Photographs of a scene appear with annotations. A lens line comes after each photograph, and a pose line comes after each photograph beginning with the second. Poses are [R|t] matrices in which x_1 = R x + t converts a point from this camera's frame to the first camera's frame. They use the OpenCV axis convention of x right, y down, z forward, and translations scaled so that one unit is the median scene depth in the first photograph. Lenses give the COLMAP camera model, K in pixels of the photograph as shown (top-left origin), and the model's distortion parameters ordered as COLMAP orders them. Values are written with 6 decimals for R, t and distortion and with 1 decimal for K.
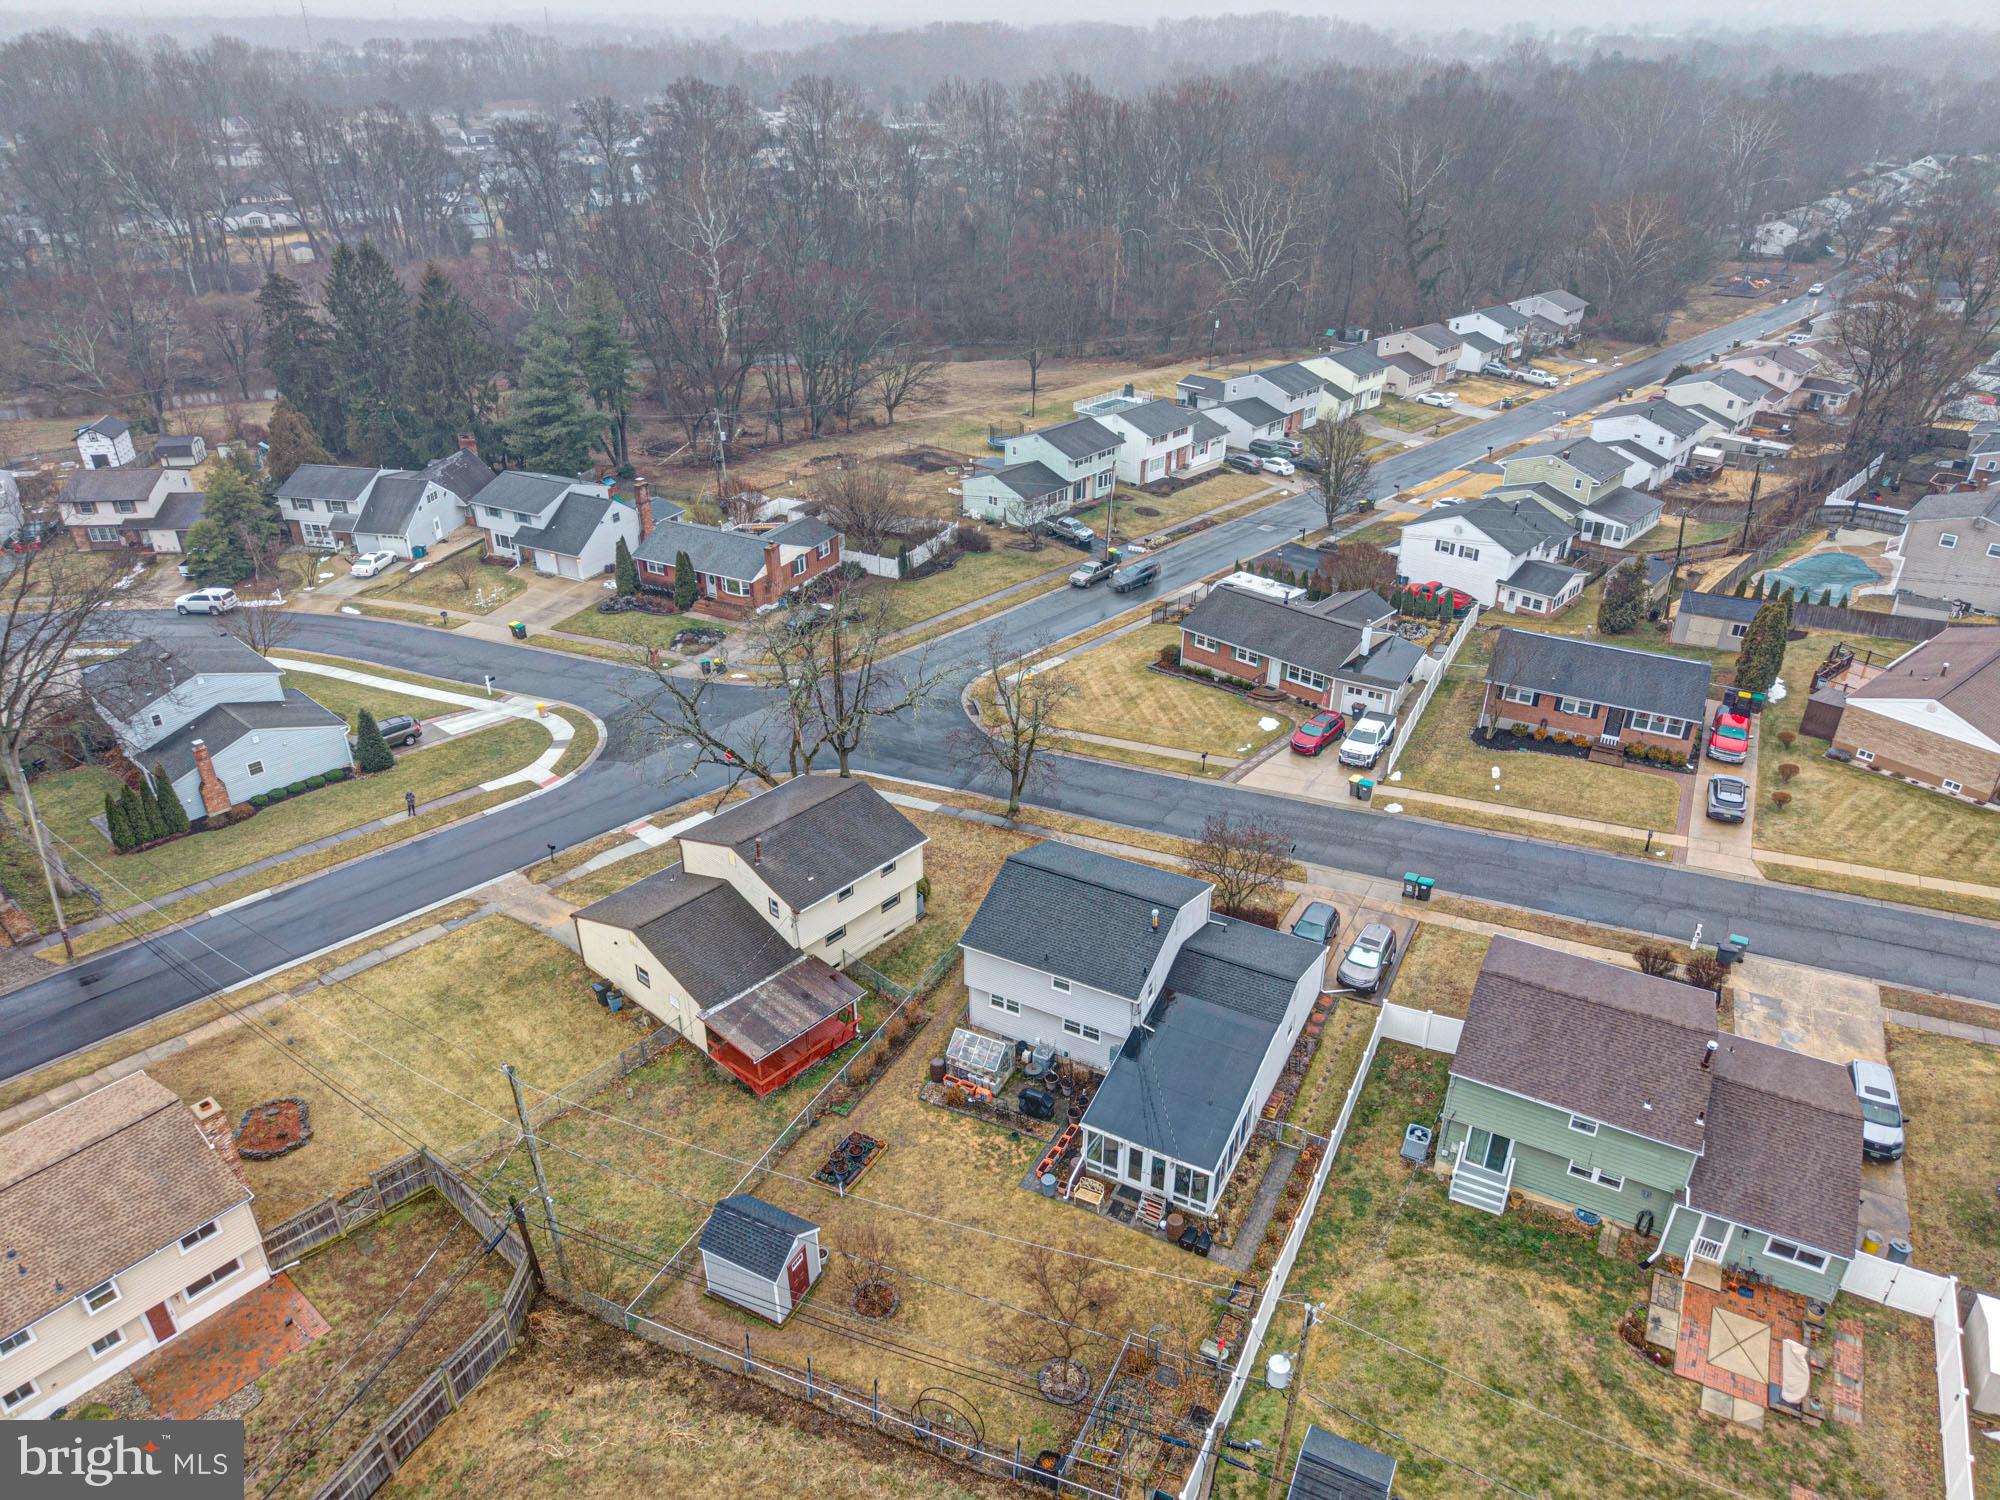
lens RADIAL K [[1332.8, 0, 1004.3], [0, 1332.8, 751.7], [0, 0, 1]] dist [0.044653, -0.050977]
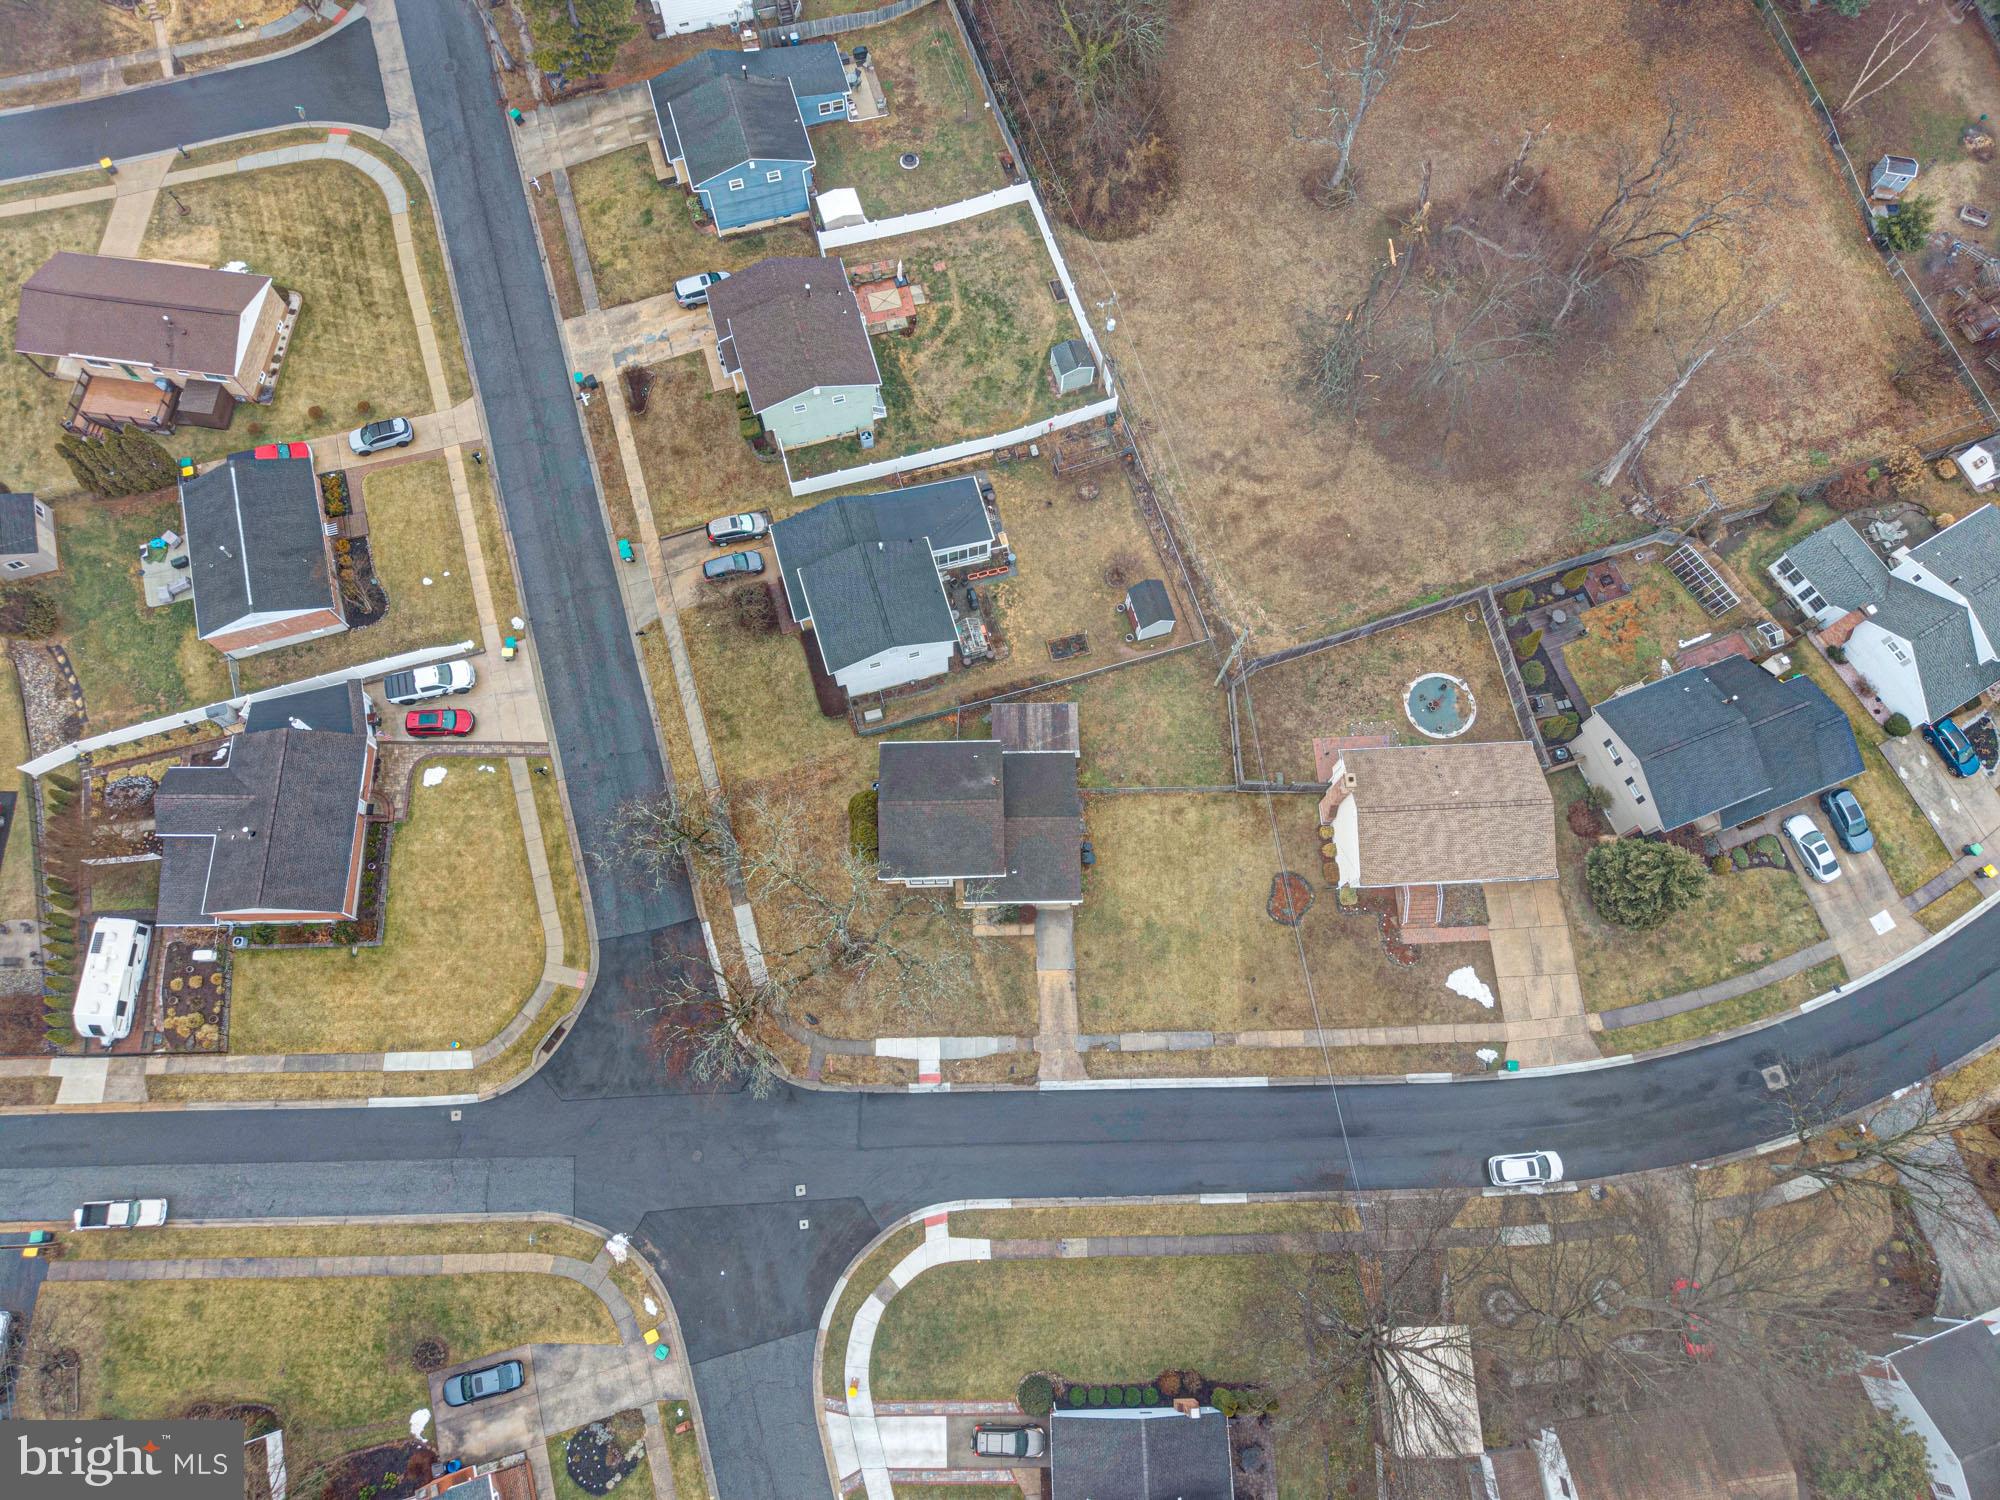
lens RADIAL K [[1324.7, 0, 1000.0], [0, 1324.7, 750.0], [0, 0, 1]] dist [0.114504, -0.253478]
pose [[-0.689315, -0.690904, 0.217938, -0.371982], [0.327062, -0.028354, 0.944577, -0.990625], [-0.646433, 0.722391, 0.245513, 0.486024]]
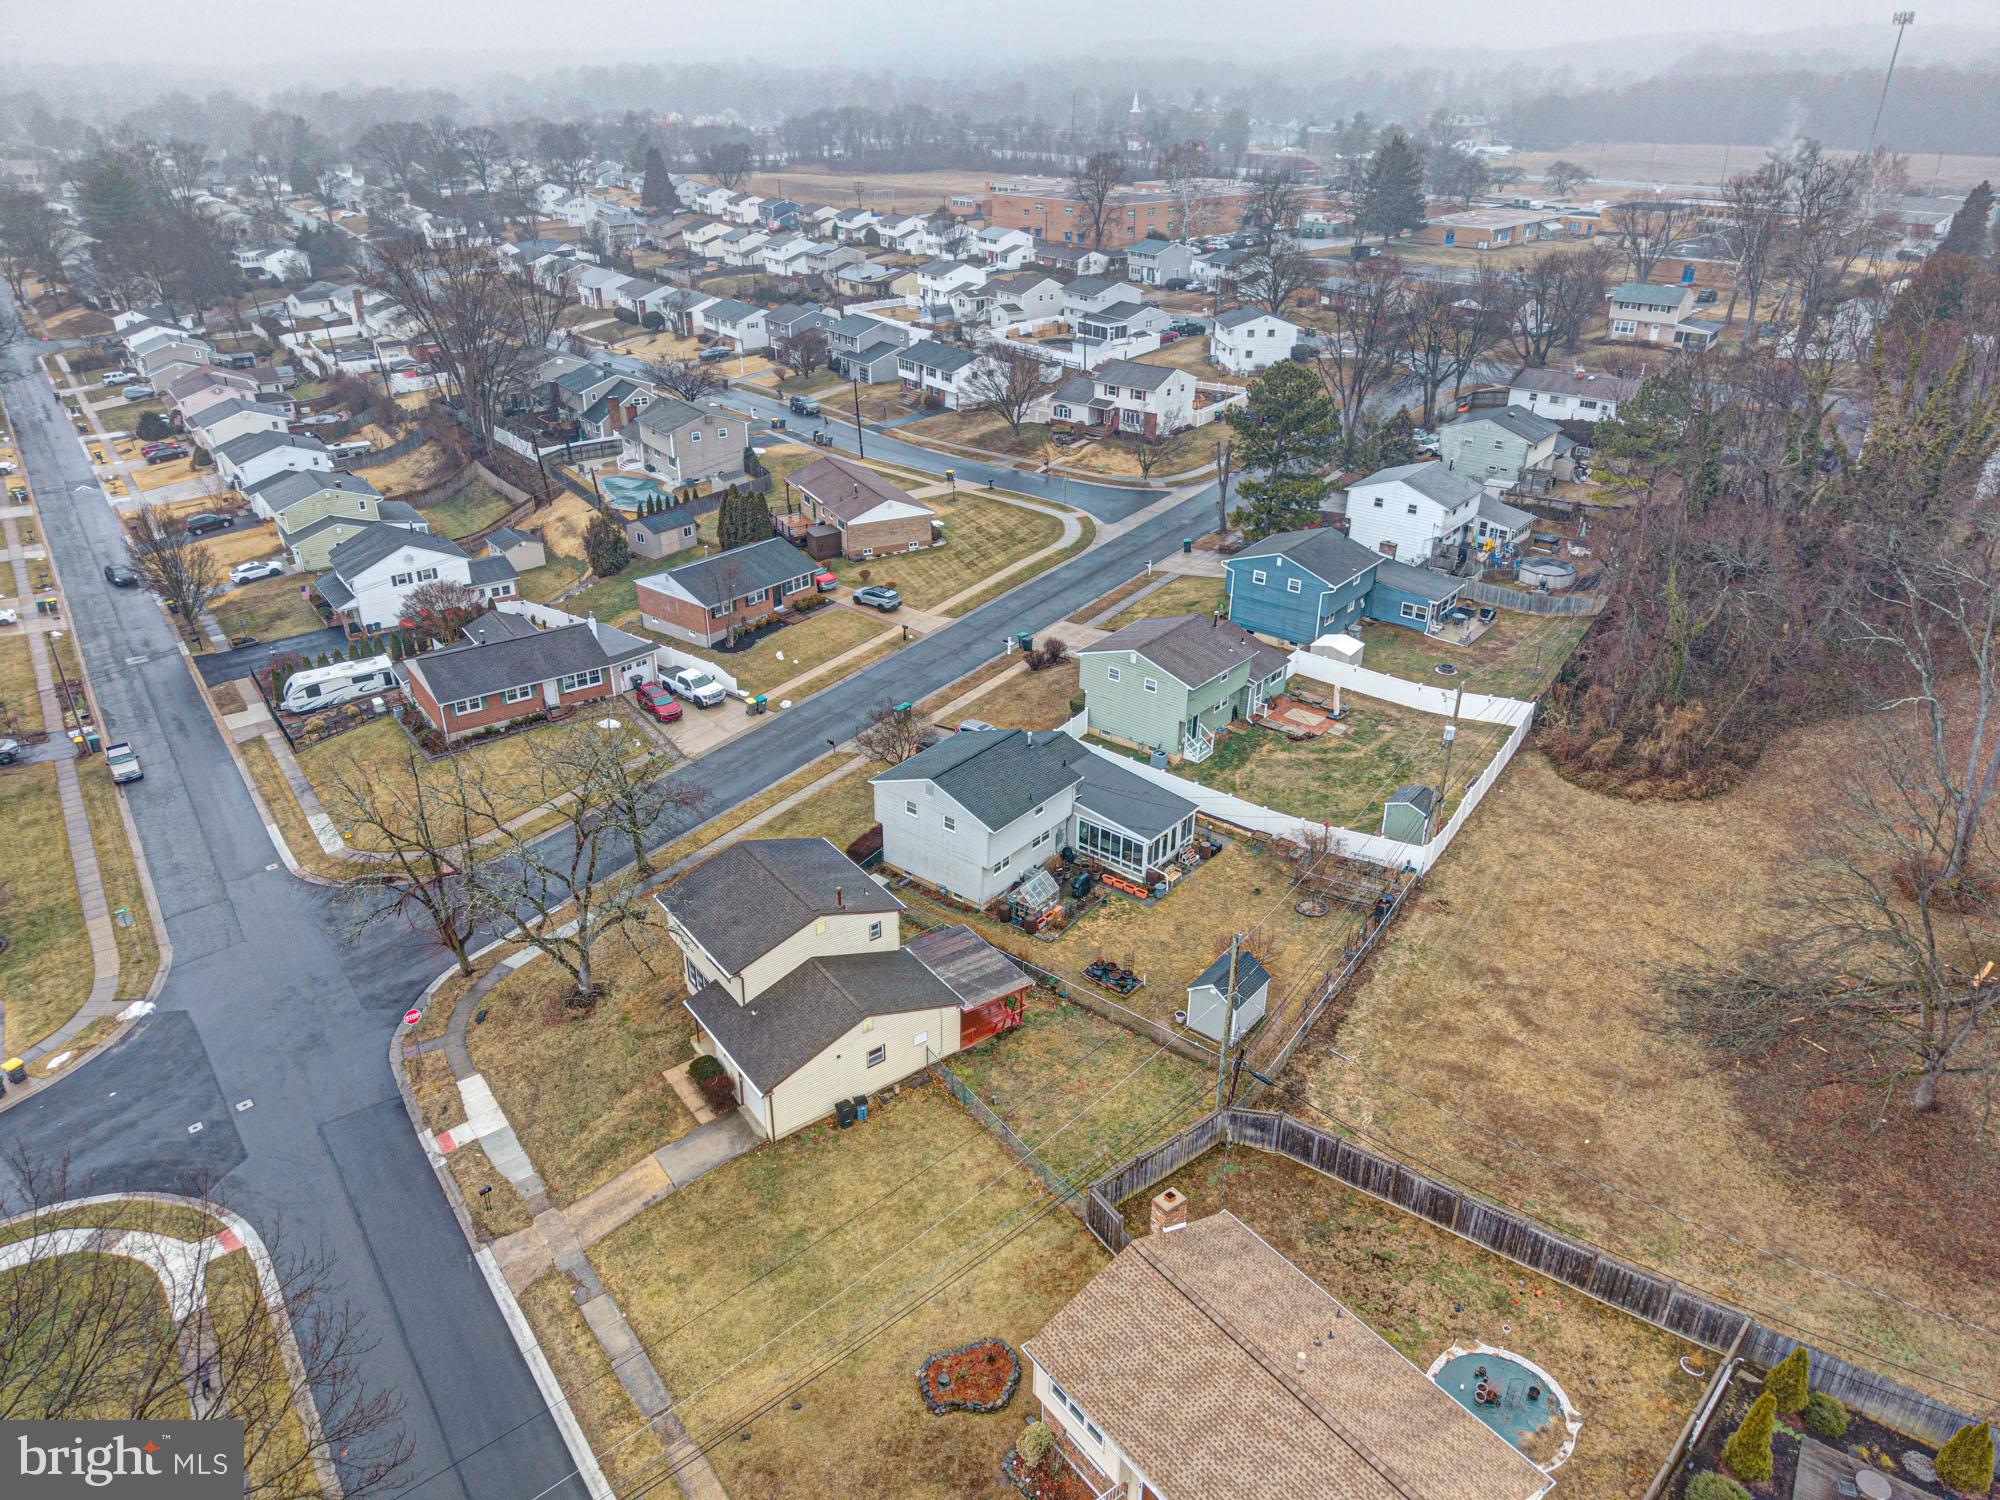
lens RADIAL K [[1332.8, 0, 1004.3], [0, 1332.8, 751.7], [0, 0, 1]] dist [0.044653, -0.050977]
pose [[0.197733, -0.448007, 0.871890, -0.785499], [0.464249, 0.826174, 0.319231, -0.225991], [-0.863351, 0.341652, 0.371348, 0.365918]]
